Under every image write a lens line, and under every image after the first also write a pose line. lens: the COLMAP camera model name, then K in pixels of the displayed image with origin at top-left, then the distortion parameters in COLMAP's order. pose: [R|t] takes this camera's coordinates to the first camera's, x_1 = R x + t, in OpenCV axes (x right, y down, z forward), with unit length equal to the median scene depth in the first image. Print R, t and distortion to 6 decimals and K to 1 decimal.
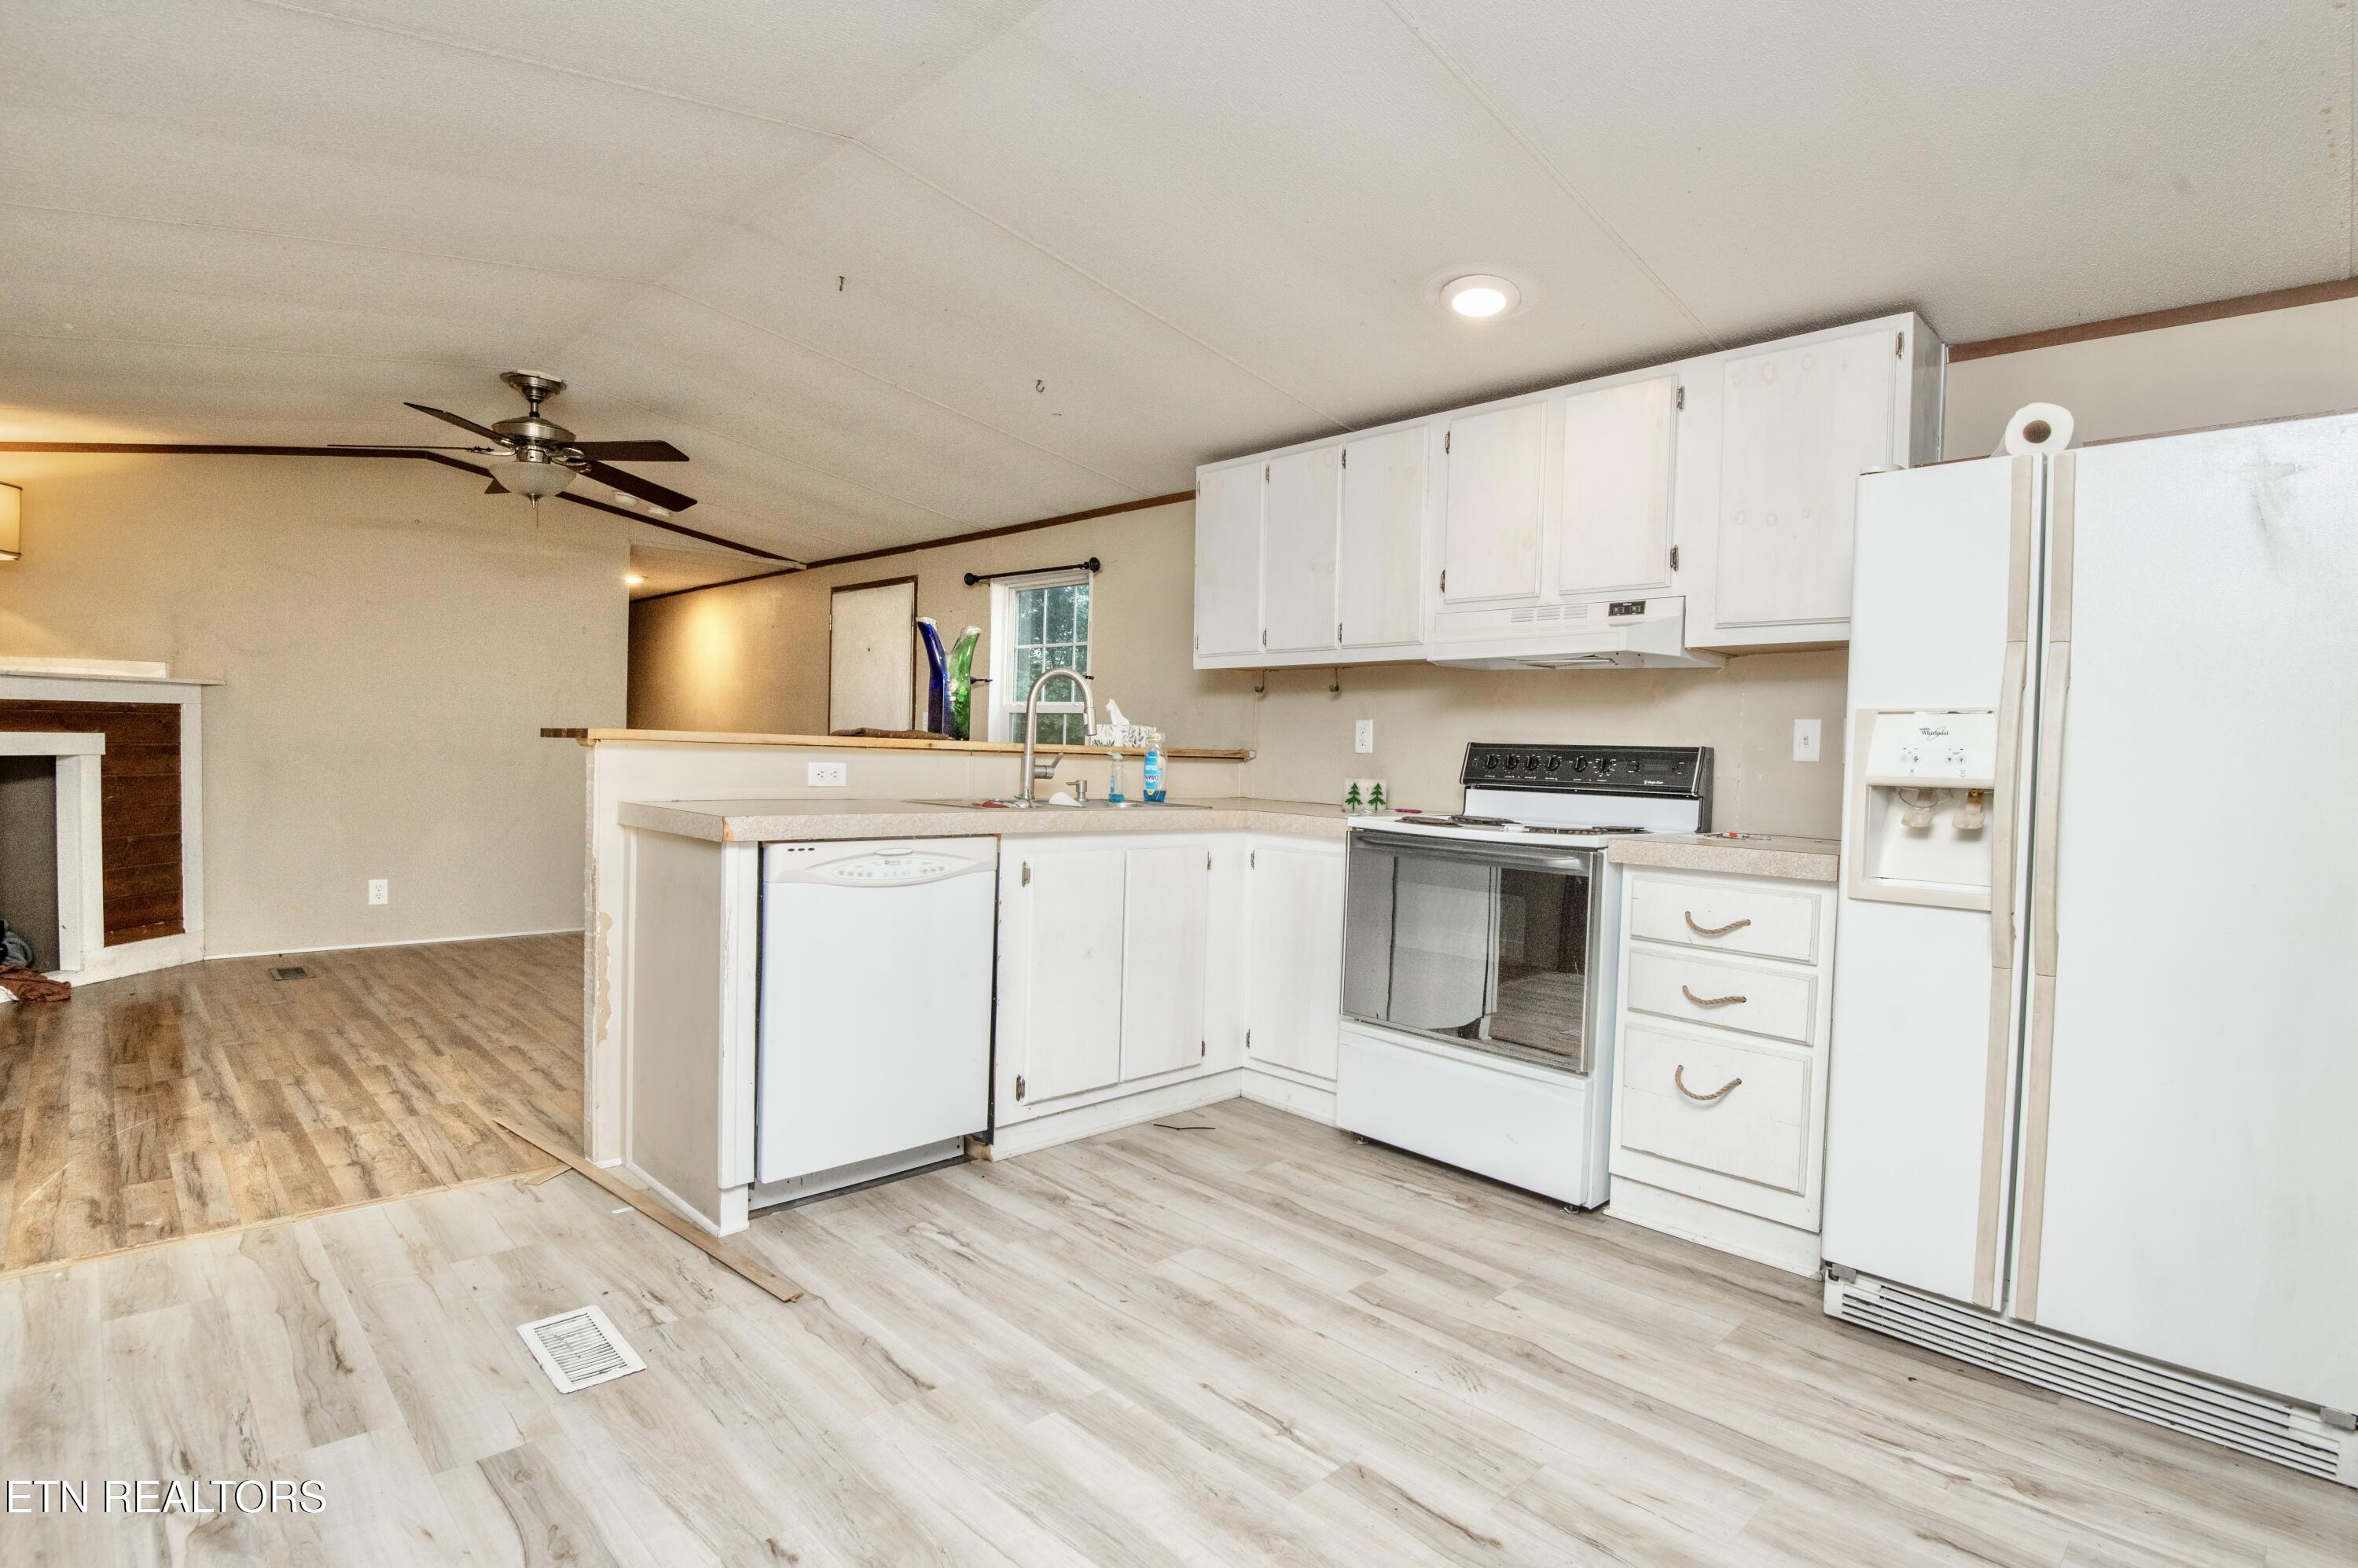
lens RADIAL K [[1039.2, 0, 1179.0], [0, 1039.2, 784.0], [0, 0, 1]] dist [-0.011625, -0.014092]
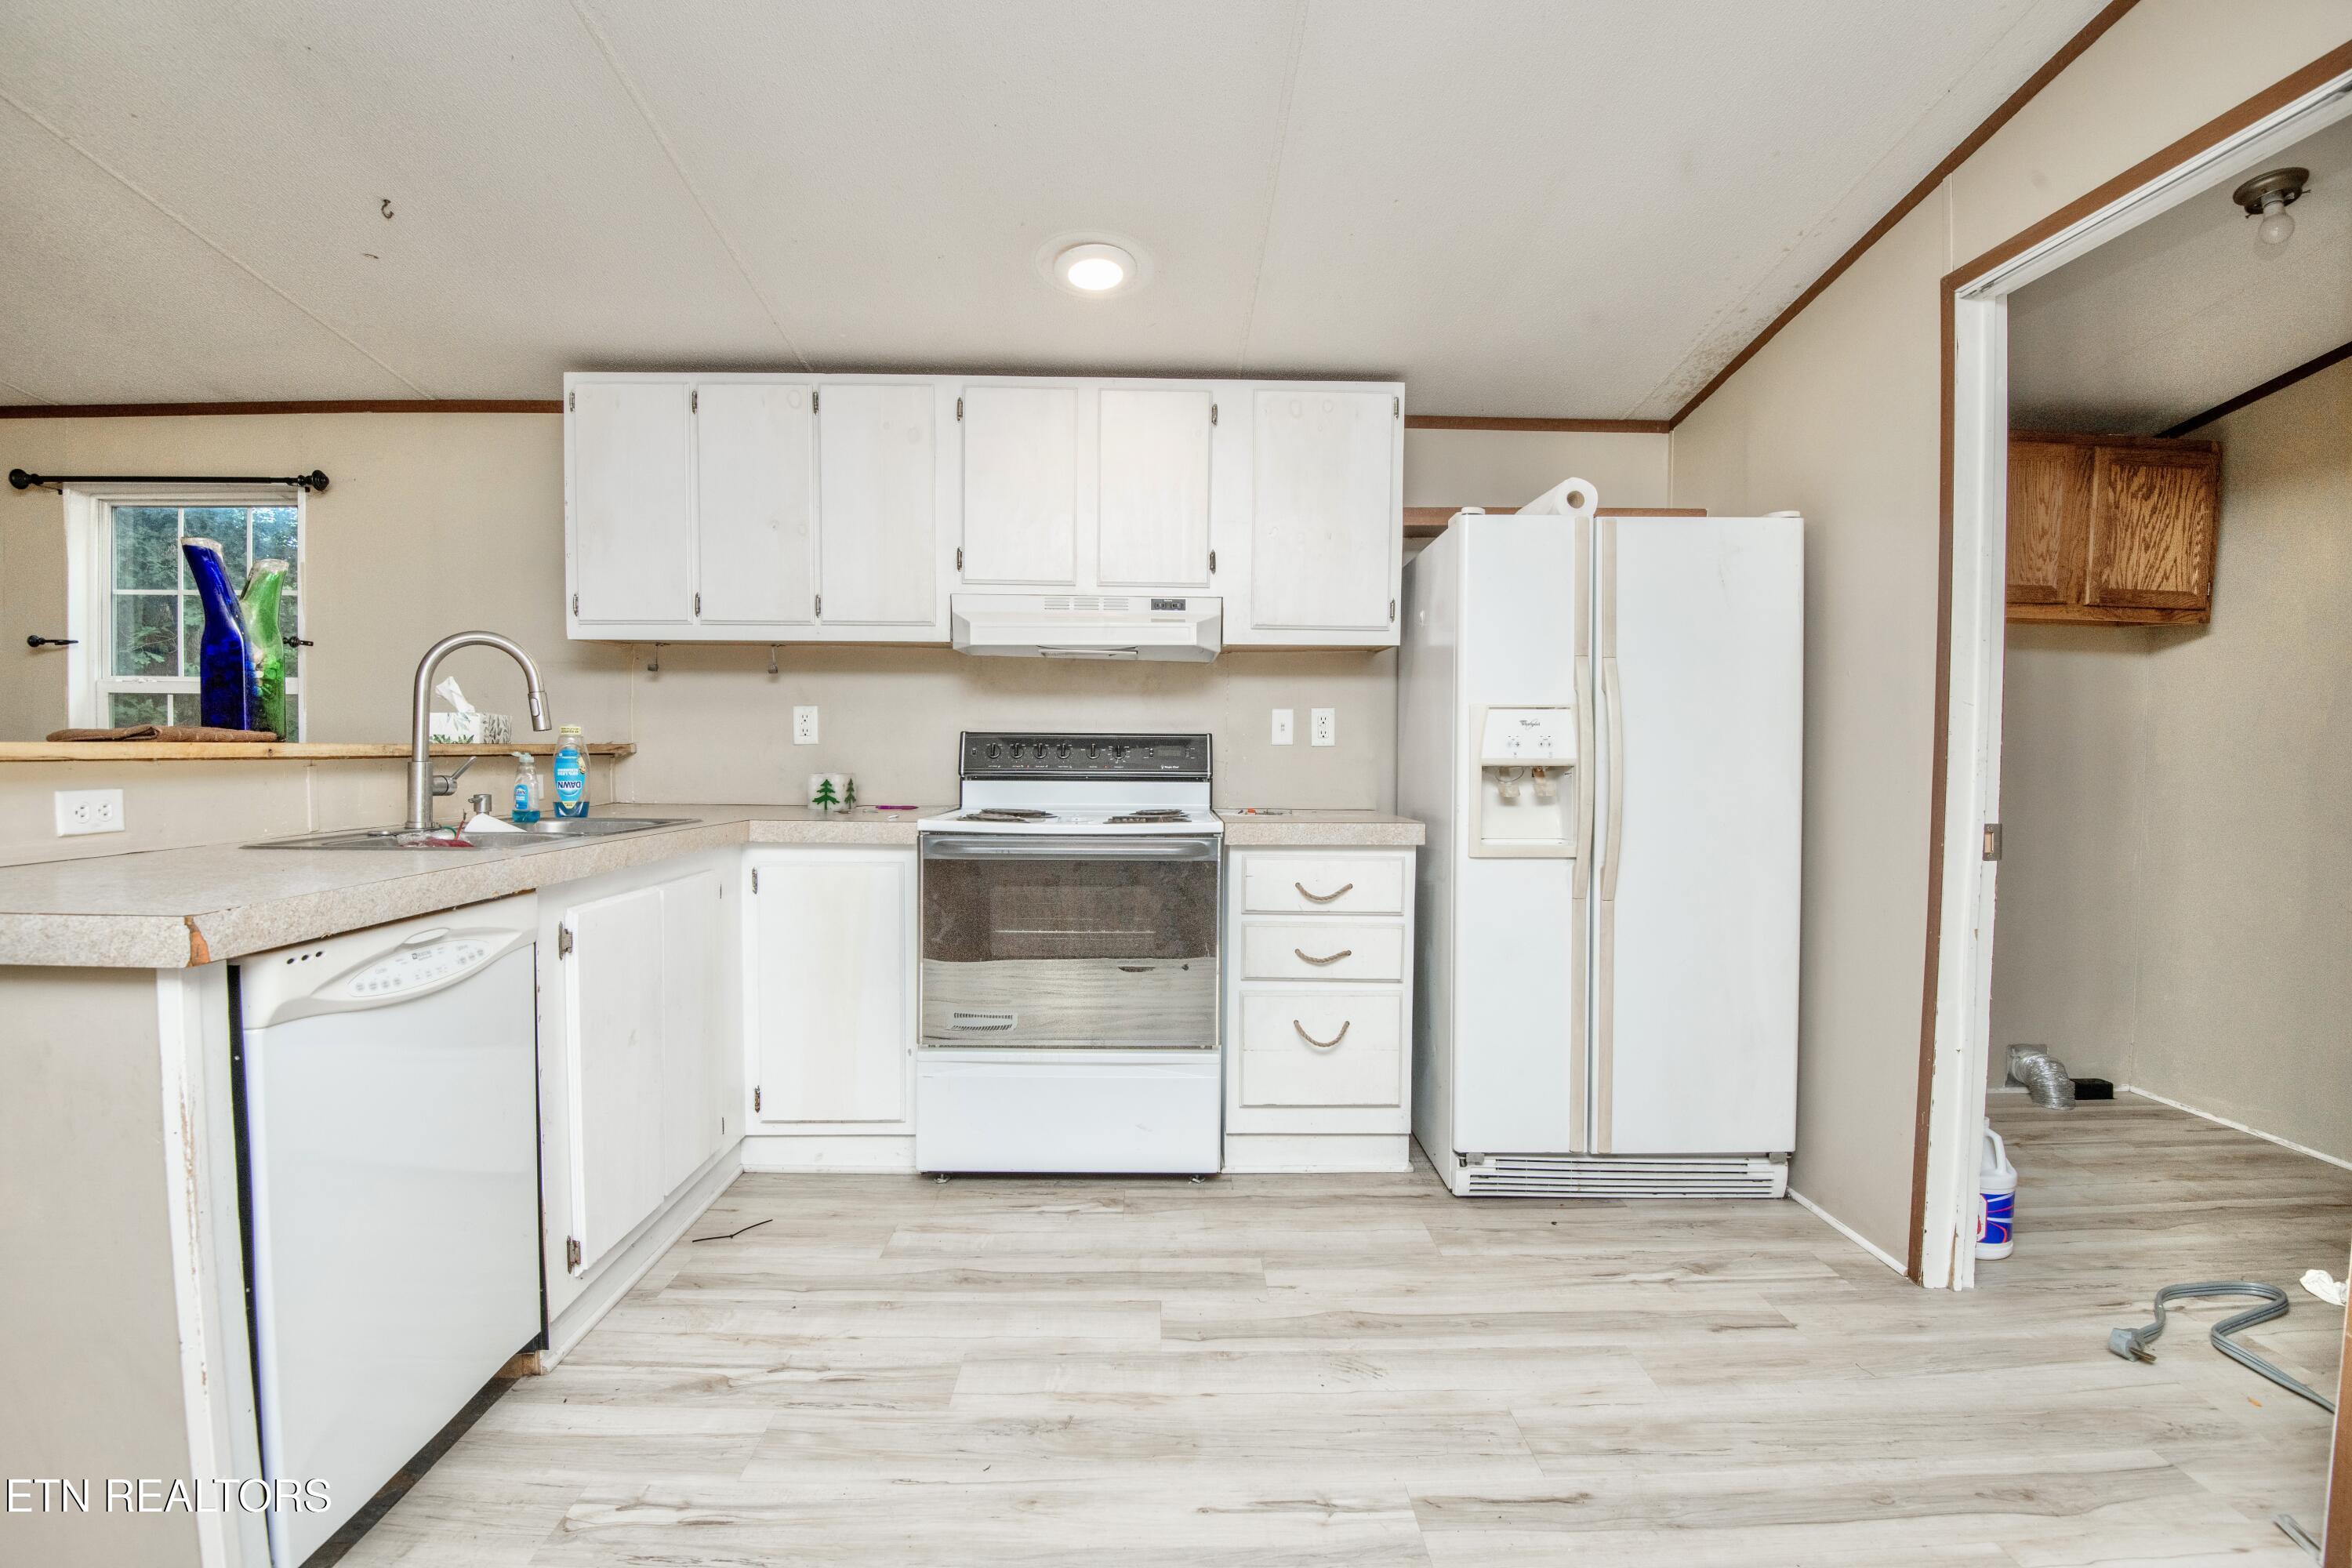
lens RADIAL K [[1036.6, 0, 1176.0], [0, 1036.6, 784.0], [0, 0, 1]] dist [-0.011625, -0.014092]
pose [[0.719714, -0.050092, 0.692461, -0.354775], [0.036948, 0.998744, 0.033846, -0.025221], [-0.693286, 0.001226, 0.720661, 0.269627]]
